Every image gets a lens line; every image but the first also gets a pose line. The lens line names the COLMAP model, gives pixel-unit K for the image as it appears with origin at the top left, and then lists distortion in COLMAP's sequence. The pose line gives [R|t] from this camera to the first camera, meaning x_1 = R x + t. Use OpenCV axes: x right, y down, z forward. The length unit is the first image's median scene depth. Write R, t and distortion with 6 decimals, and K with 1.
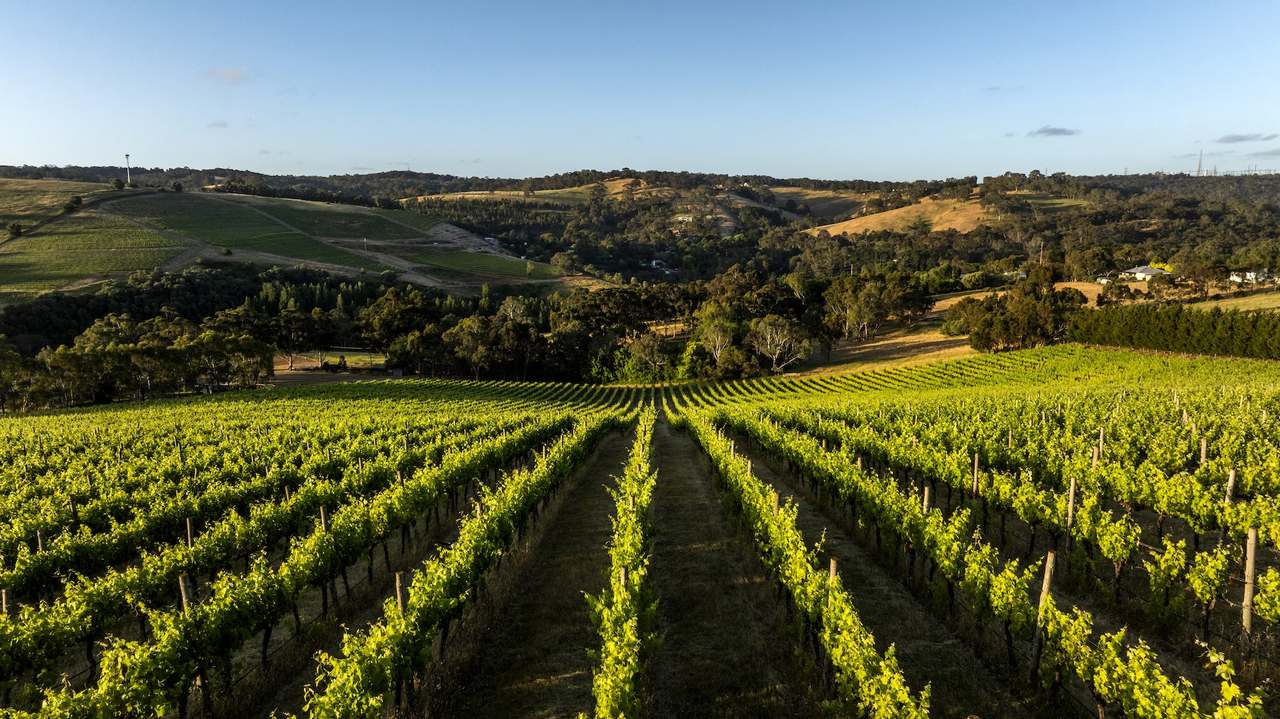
lens RADIAL K [[900.6, 0, 640.0], [0, 900.6, 364.2], [0, 0, 1]] dist [-0.037456, 0.037254]
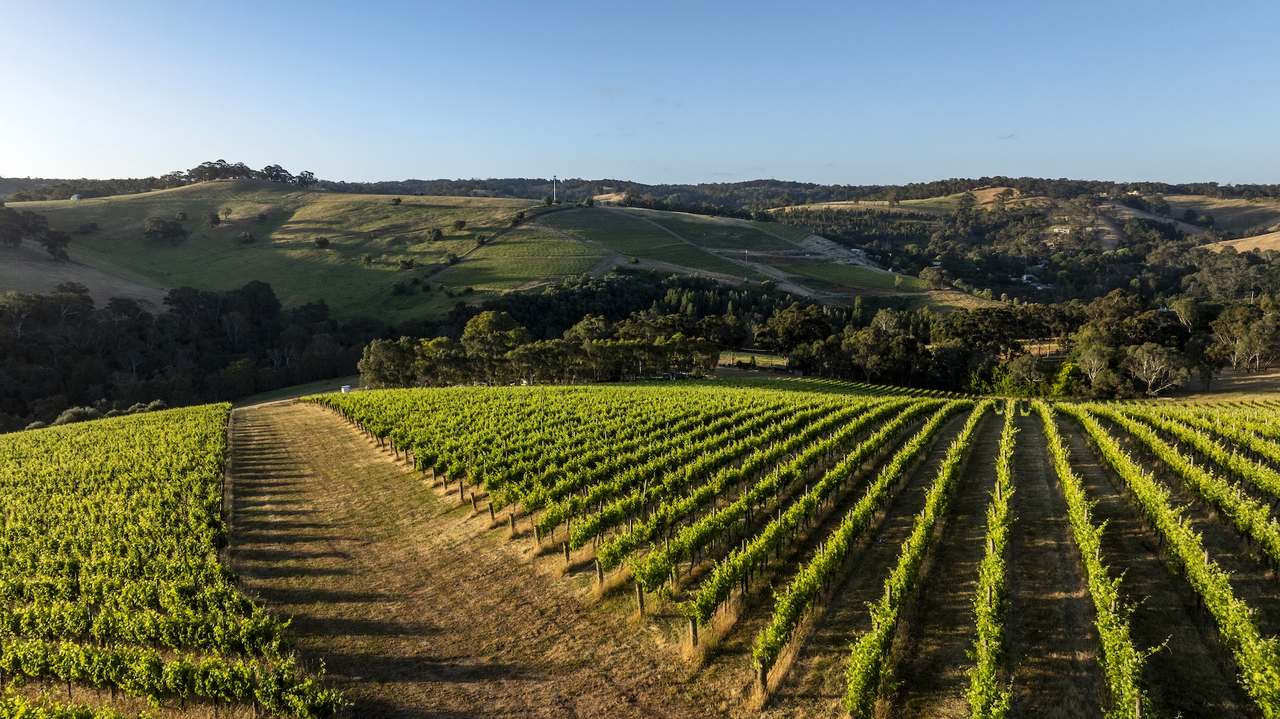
lens RADIAL K [[900.6, 0, 638.5], [0, 900.6, 360.3], [0, 0, 1]] dist [-0.037456, 0.037254]
pose [[0.926374, 0.060502, -0.371714, -0.012572], [-0.063747, 0.997960, 0.003564, 0.000940], [0.371171, 0.020394, 0.928341, -0.121164]]
